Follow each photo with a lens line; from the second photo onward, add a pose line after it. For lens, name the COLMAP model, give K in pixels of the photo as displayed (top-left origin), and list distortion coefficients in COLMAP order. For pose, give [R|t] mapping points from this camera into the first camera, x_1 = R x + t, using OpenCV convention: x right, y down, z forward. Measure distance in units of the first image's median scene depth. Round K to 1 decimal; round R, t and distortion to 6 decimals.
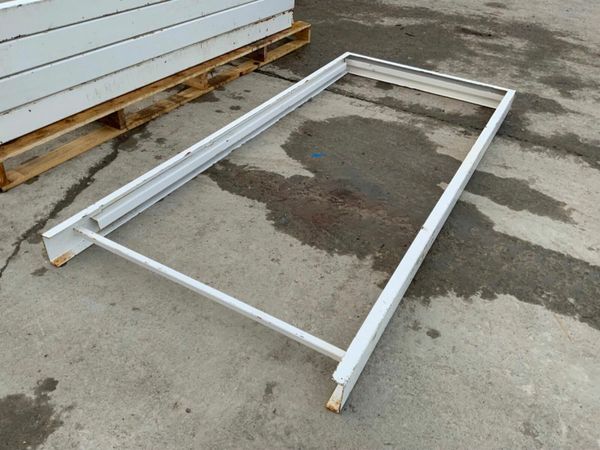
lens RADIAL K [[499.2, 0, 300.0], [0, 499.2, 225.0], [0, 0, 1]] dist [0.078543, -0.146002]
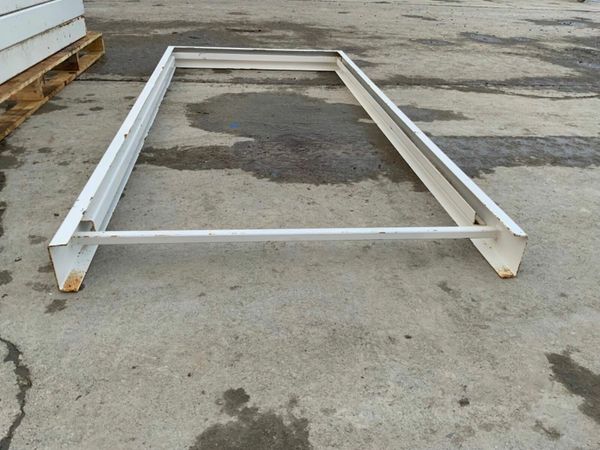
lens RADIAL K [[496.2, 0, 303.2], [0, 496.2, 226.4], [0, 0, 1]] dist [0.071887, -0.155582]
pose [[0.807144, -0.308545, 0.503308, -0.399361], [0.354606, 0.935005, 0.004516, 0.077410], [-0.471989, 0.174830, 0.864095, 0.199350]]
